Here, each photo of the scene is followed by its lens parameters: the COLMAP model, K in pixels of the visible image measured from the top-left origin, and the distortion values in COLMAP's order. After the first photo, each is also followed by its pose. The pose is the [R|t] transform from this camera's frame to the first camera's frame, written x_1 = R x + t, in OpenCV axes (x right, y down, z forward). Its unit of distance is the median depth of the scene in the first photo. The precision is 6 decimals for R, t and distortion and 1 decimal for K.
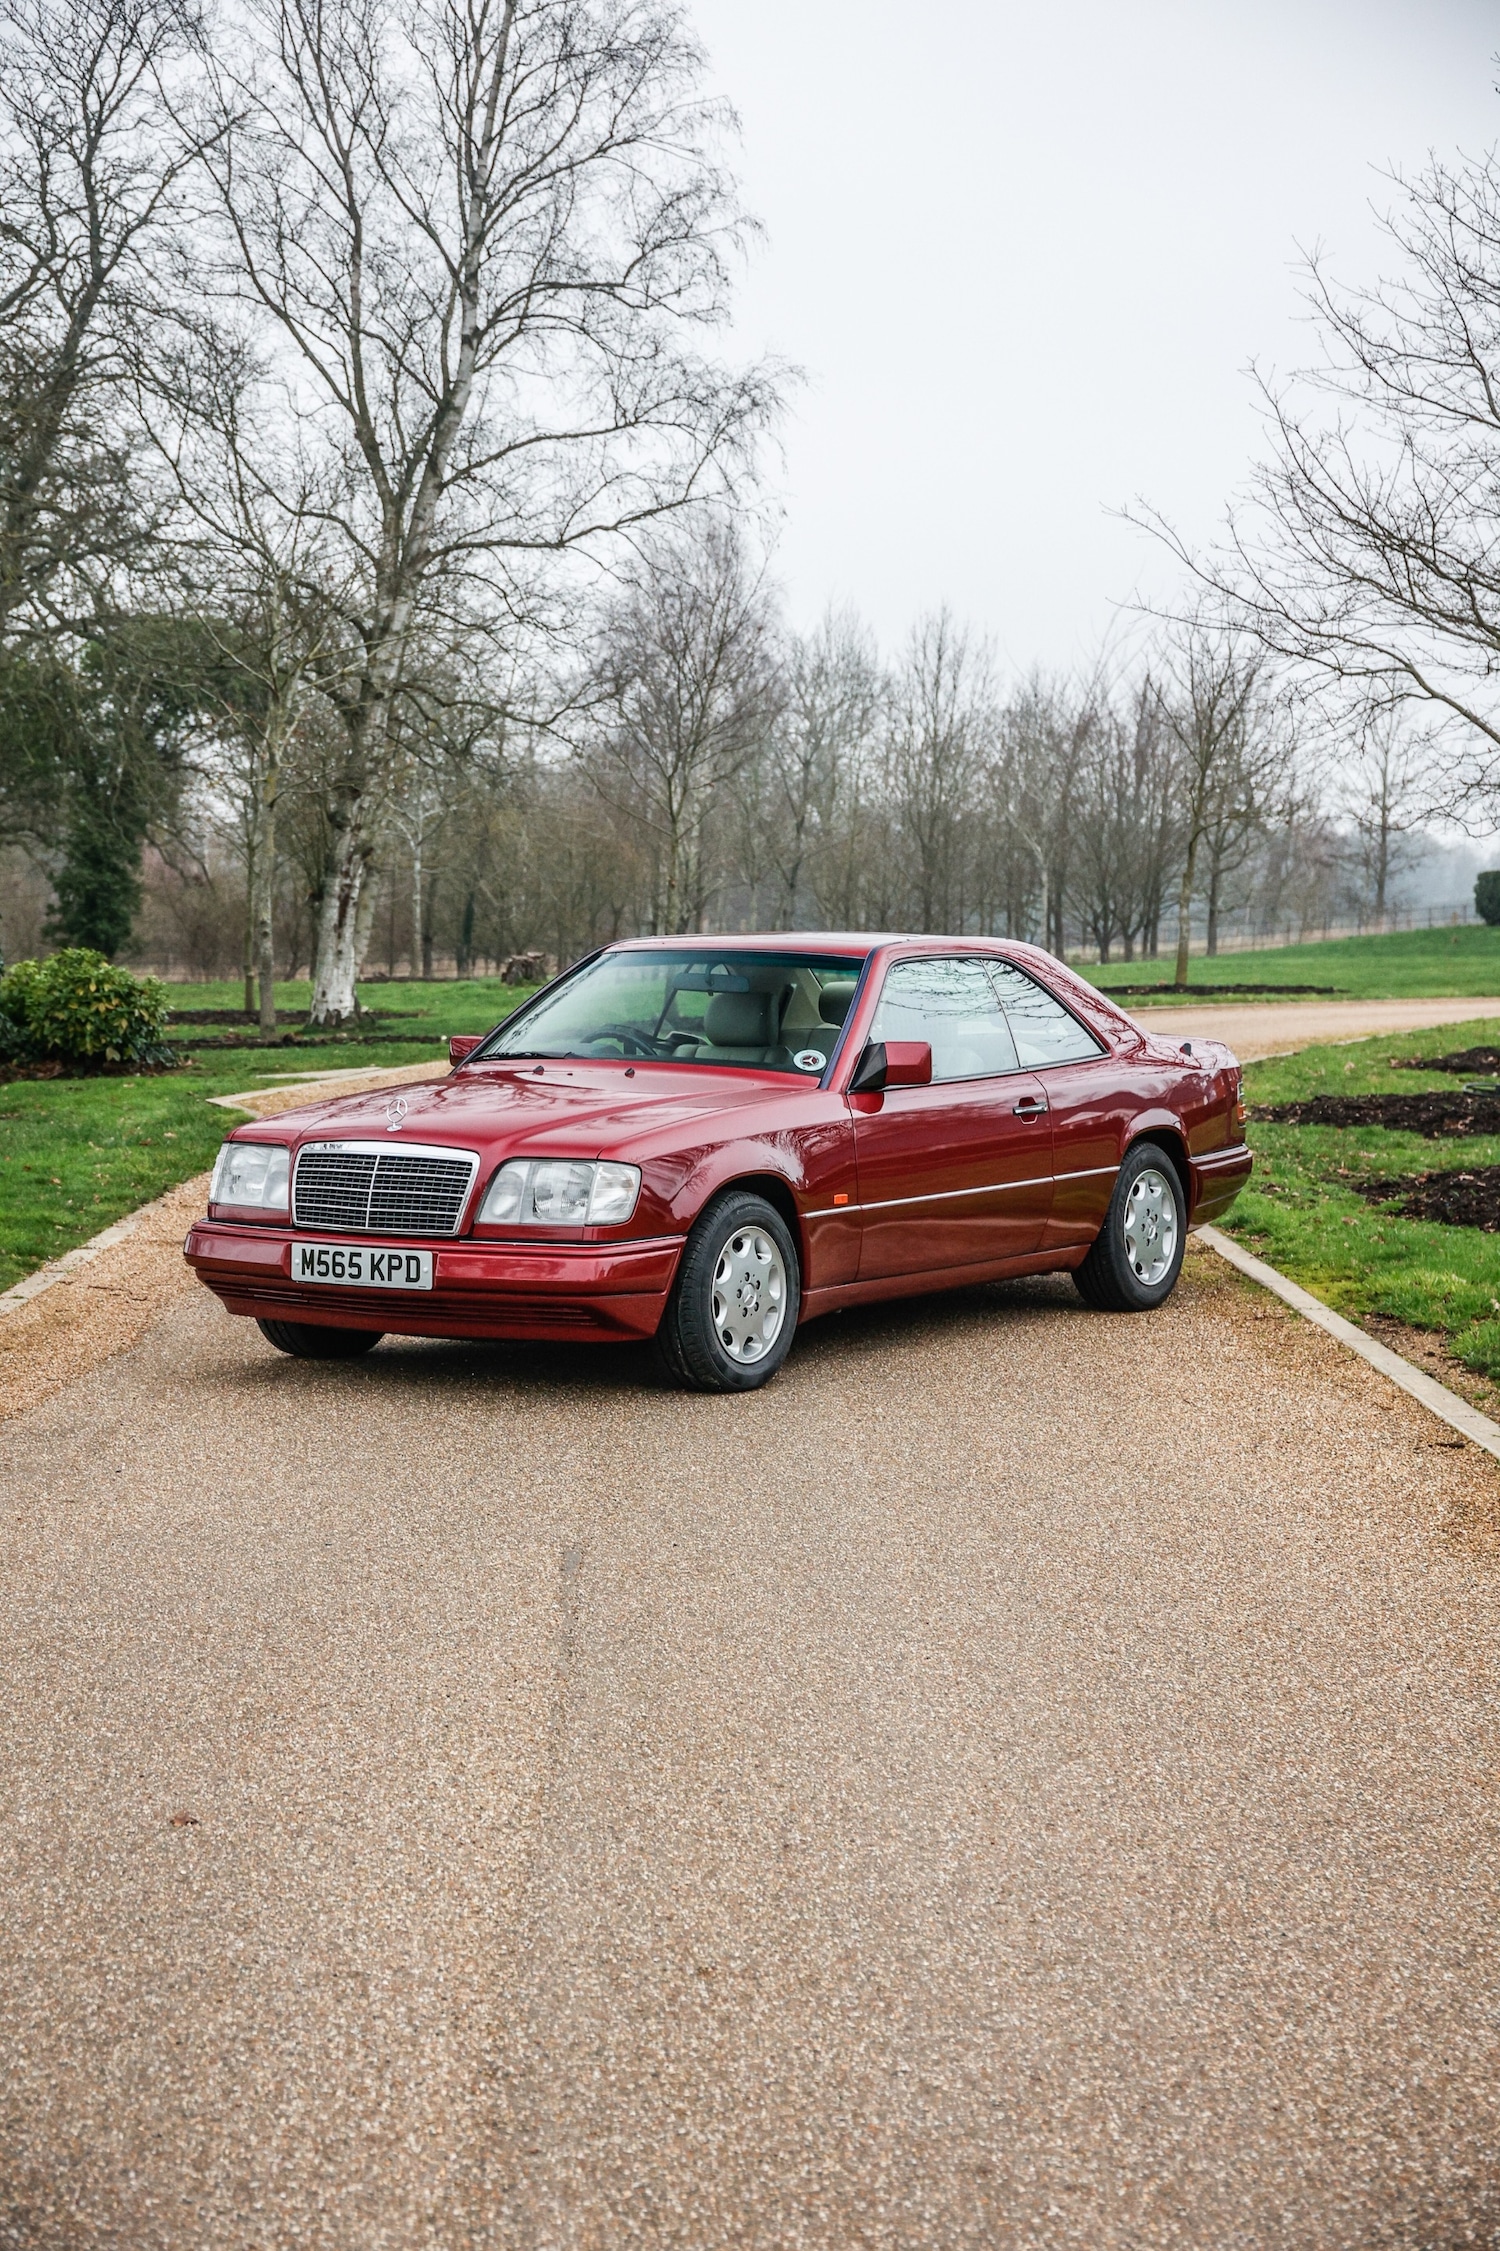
lens RADIAL K [[3898.4, 0, 748.2], [0, 3898.4, 1151.6], [0, 0, 1]] dist [0.274295, 0.342483]
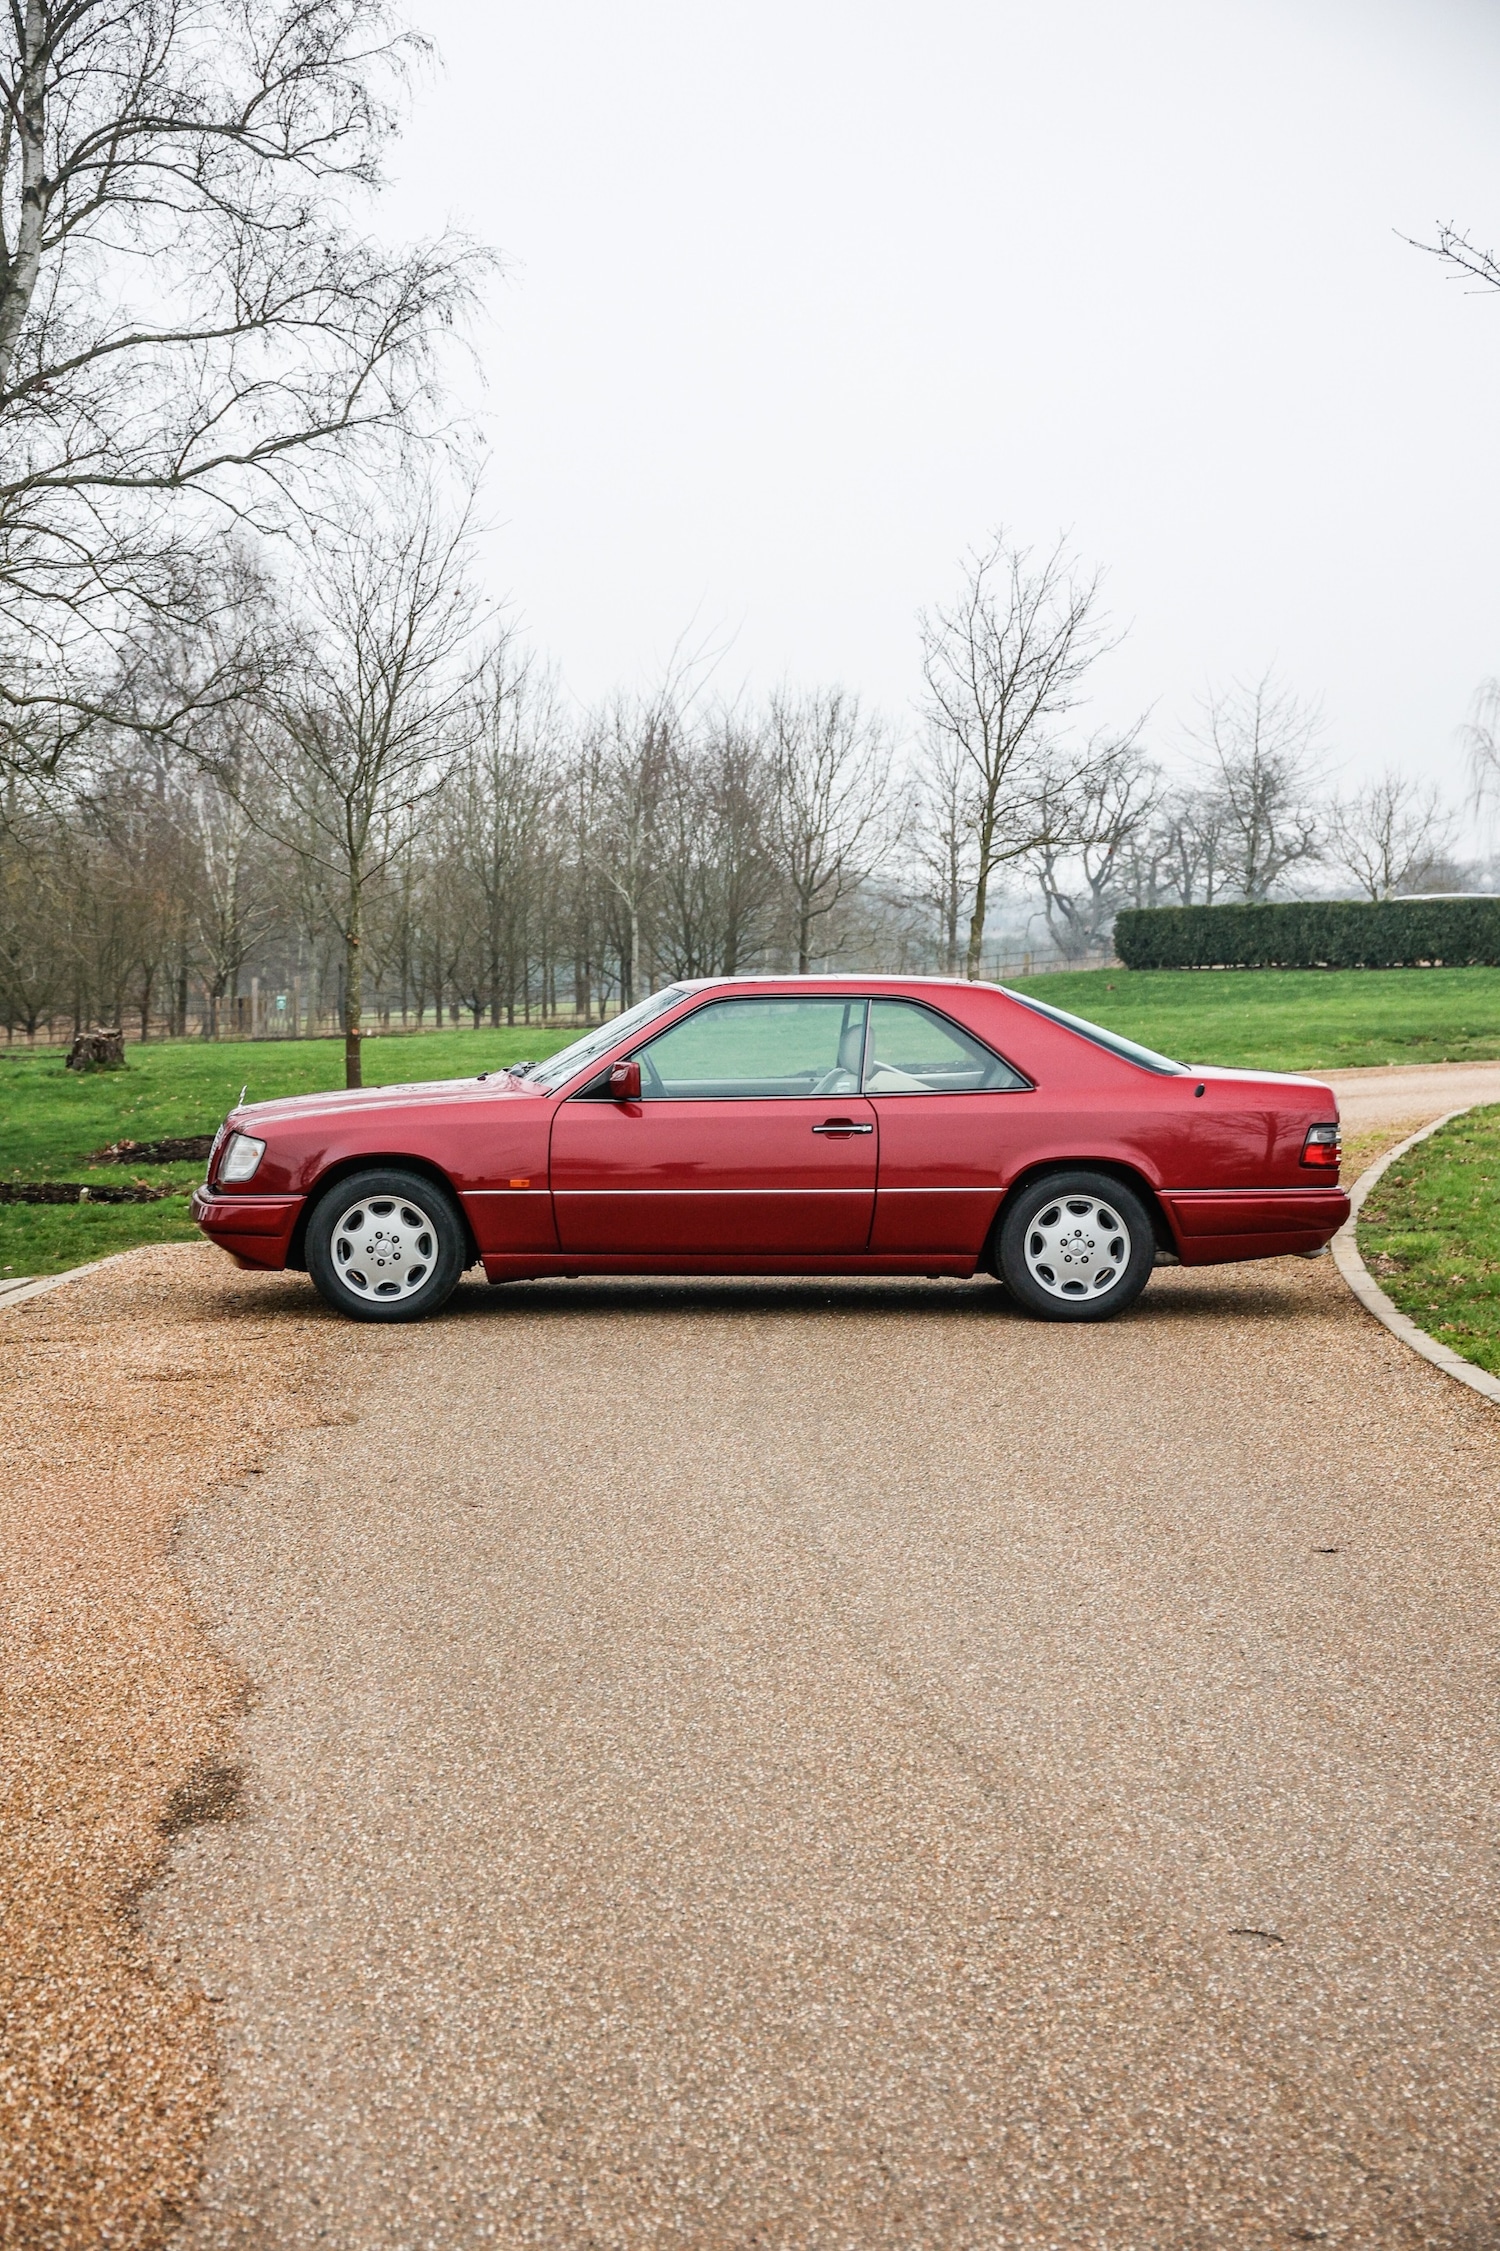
lens RADIAL K [[3898.4, 0, 748.2], [0, 3898.4, 1151.6], [0, 0, 1]] dist [0.274295, 0.342483]
pose [[0.991408, -0.026761, 0.128035, -0.039531], [0.028295, 0.999548, -0.010172, -0.019773], [-0.127705, 0.013707, 0.991717, 0.260112]]
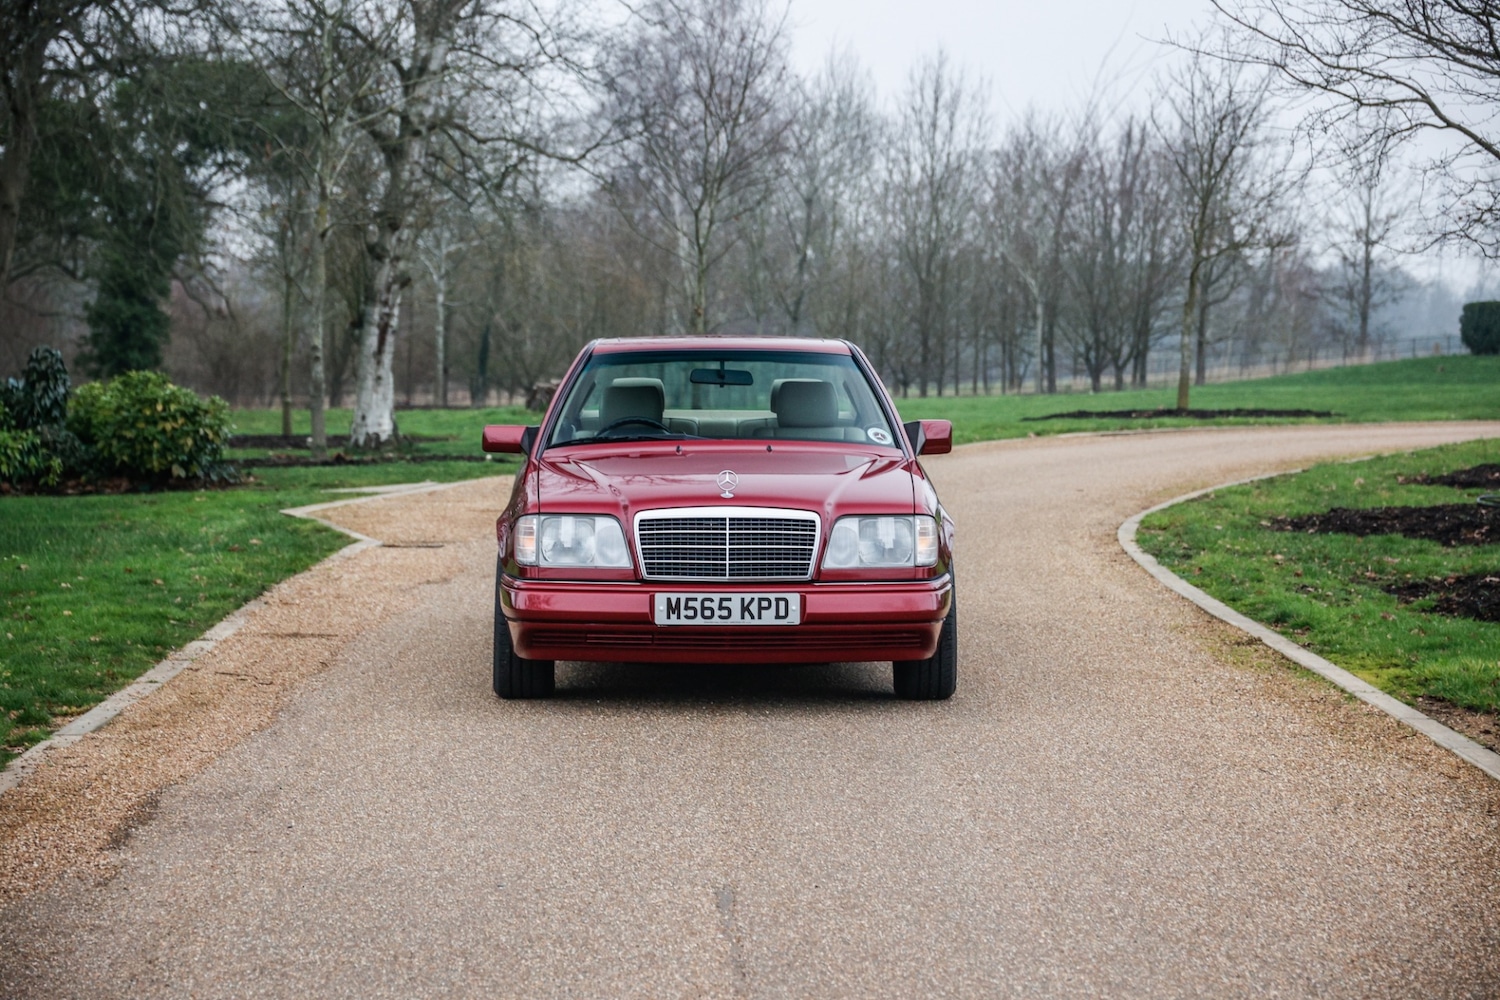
lens RADIAL K [[3771.5, 0, 754.8], [0, 3771.5, 491.3], [0, 0, 1]] dist [0.568200, 0.984683]
pose [[0.999994, -0.001069, 0.003183, -0.007404], [0.001142, 0.999734, -0.023019, 0.002753], [-0.003157, 0.023023, 0.999730, -0.011961]]
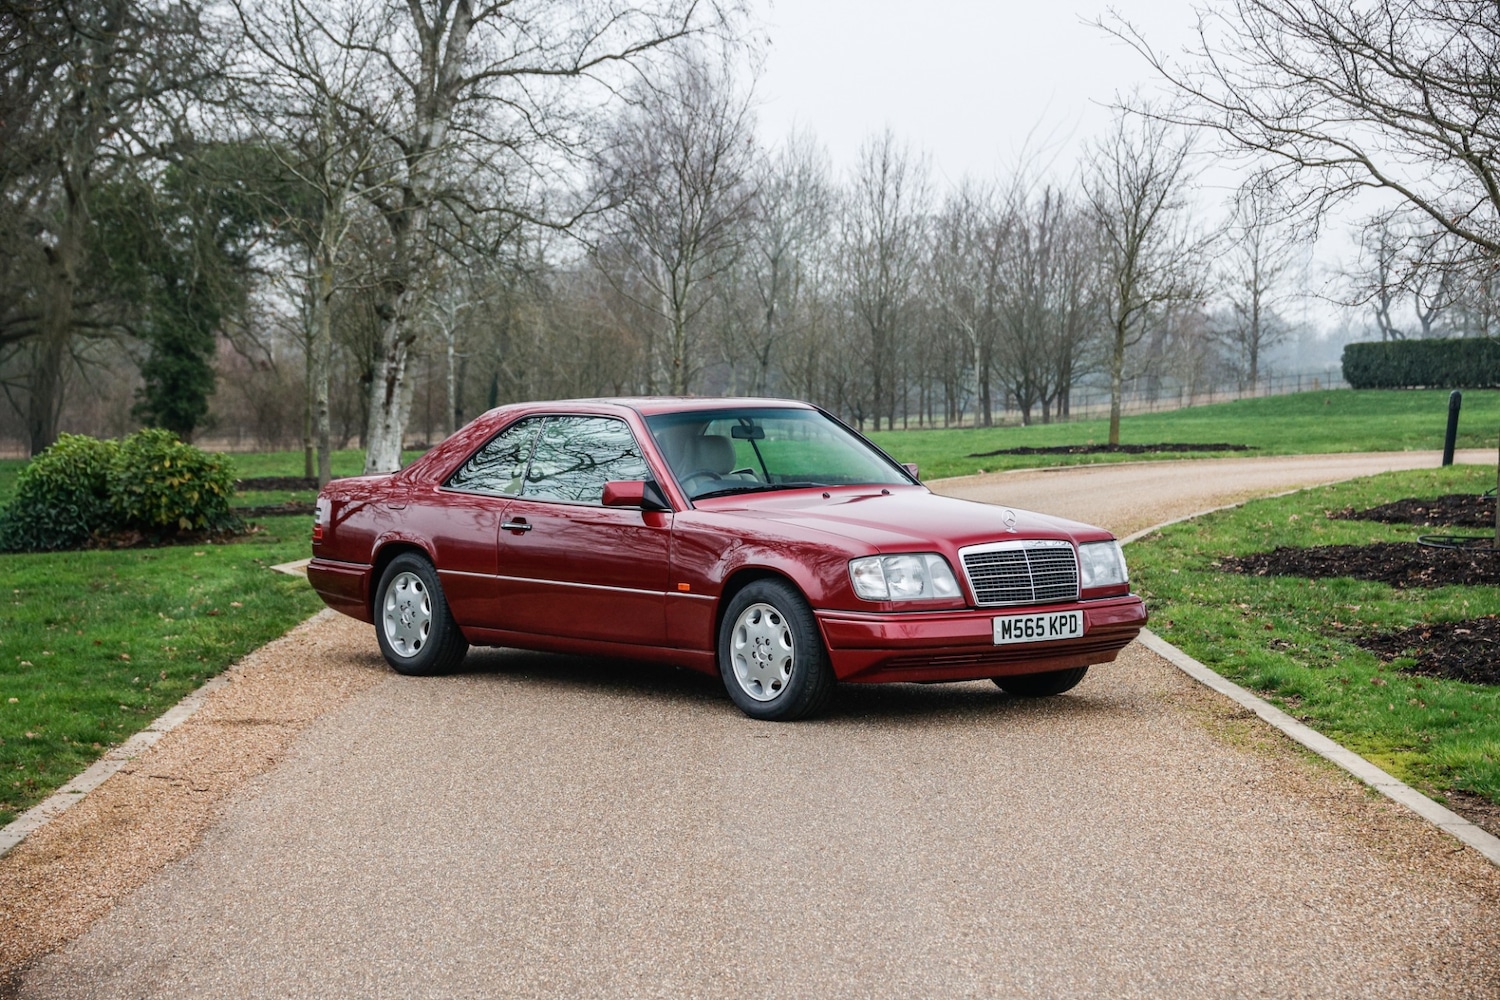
lens RADIAL K [[3209.6, 0, 750.0], [0, 3209.6, 500.0], [0, 0, 1]] dist [0.388474, 0.521412]
pose [[0.999864, -0.013808, 0.008979, -0.006735], [0.014033, 0.999578, -0.025423, -0.003764], [-0.008624, 0.025545, 0.999636, 0.051829]]
